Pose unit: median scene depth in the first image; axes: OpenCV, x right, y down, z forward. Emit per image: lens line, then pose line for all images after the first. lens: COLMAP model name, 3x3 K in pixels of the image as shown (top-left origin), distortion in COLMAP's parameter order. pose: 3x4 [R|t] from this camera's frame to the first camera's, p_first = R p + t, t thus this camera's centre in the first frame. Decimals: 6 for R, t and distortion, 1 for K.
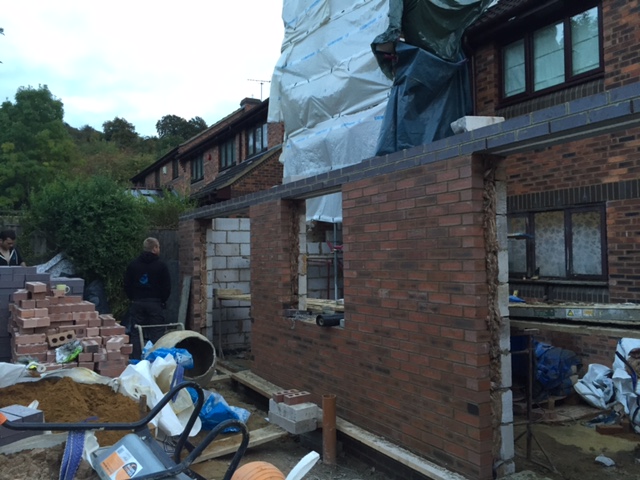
lens RADIAL K [[539.9, 0, 320.9], [0, 539.9, 238.7], [0, 0, 1]] dist [-0.014810, -0.029570]
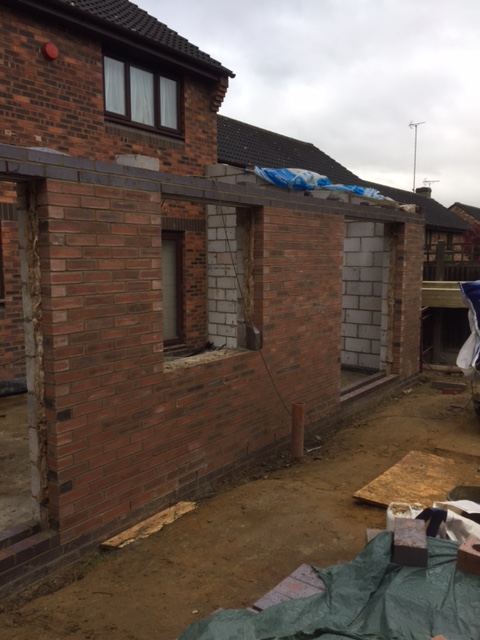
lens RADIAL K [[539.9, 0, 240.7], [0, 539.9, 322.3], [0, 0, 1]] dist [-0.014810, -0.029570]
pose [[-0.369320, -0.102772, 0.923602, -0.619925], [-0.026139, 0.994622, 0.100222, 0.009230], [-0.928934, 0.012872, -0.370020, 0.983277]]
